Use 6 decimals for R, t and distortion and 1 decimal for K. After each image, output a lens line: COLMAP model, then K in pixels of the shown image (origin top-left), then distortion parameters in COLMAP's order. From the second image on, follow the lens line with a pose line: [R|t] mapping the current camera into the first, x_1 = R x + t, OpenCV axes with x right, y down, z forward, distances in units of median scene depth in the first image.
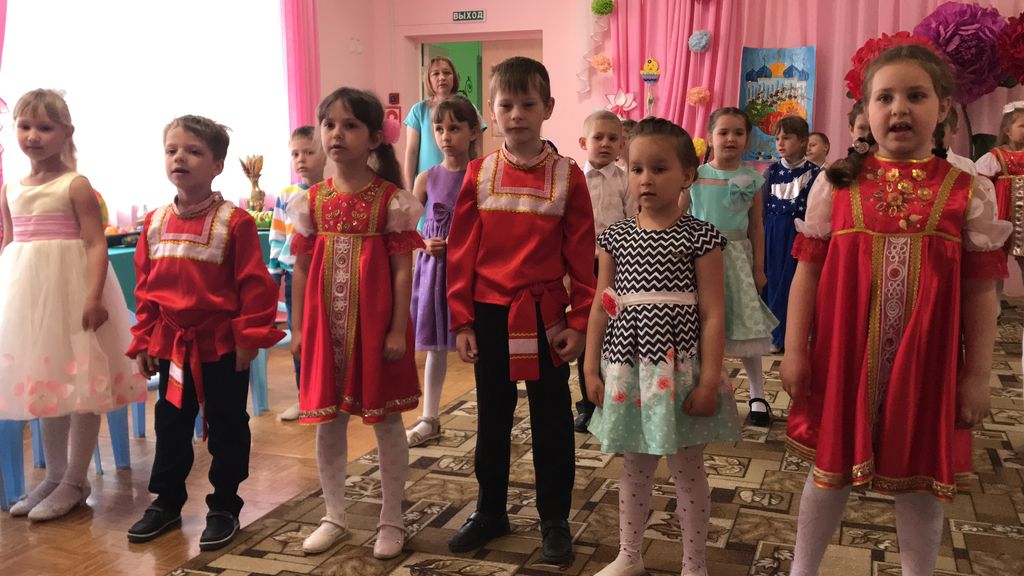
lens RADIAL K [[938.4, 0, 512.0], [0, 938.4, 288.0], [0, 0, 1]] dist [0.015264, -0.016572]
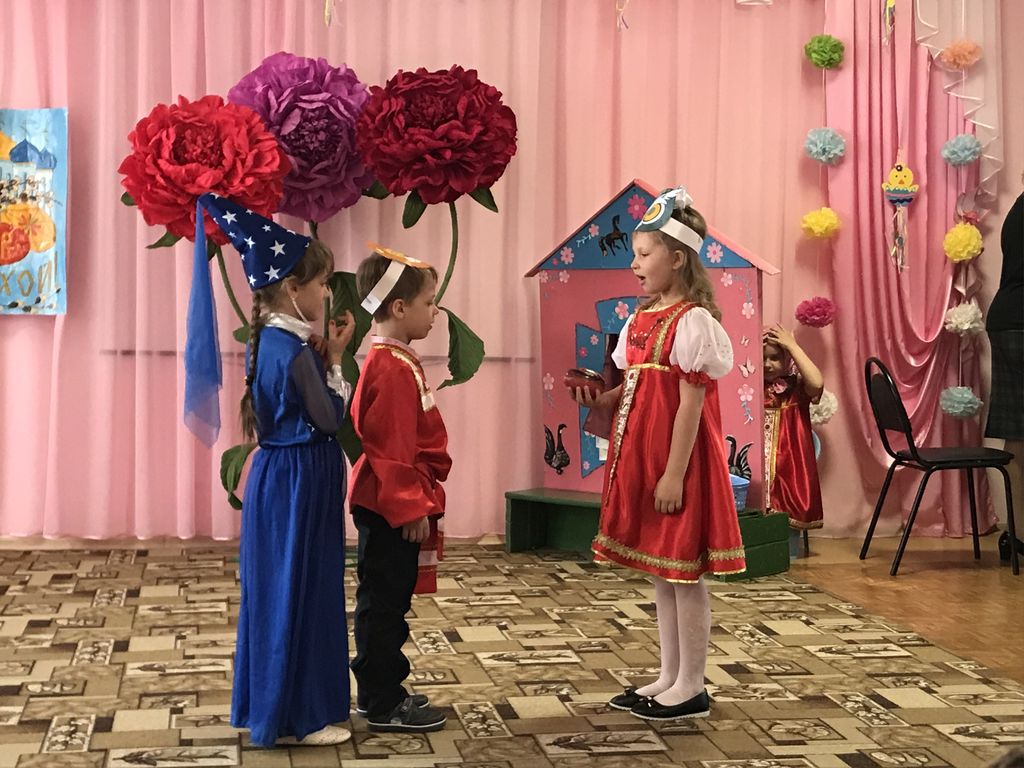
lens RADIAL K [[1949.3, 0, 512.0], [0, 1949.3, 384.0], [0, 0, 1]] dist [0.247592, -1.567090]
pose [[0.863650, -0.009396, 0.504004, -0.040064], [0.058487, 0.994941, -0.081674, 0.016297], [-0.500687, 0.100016, 0.859831, -0.125400]]
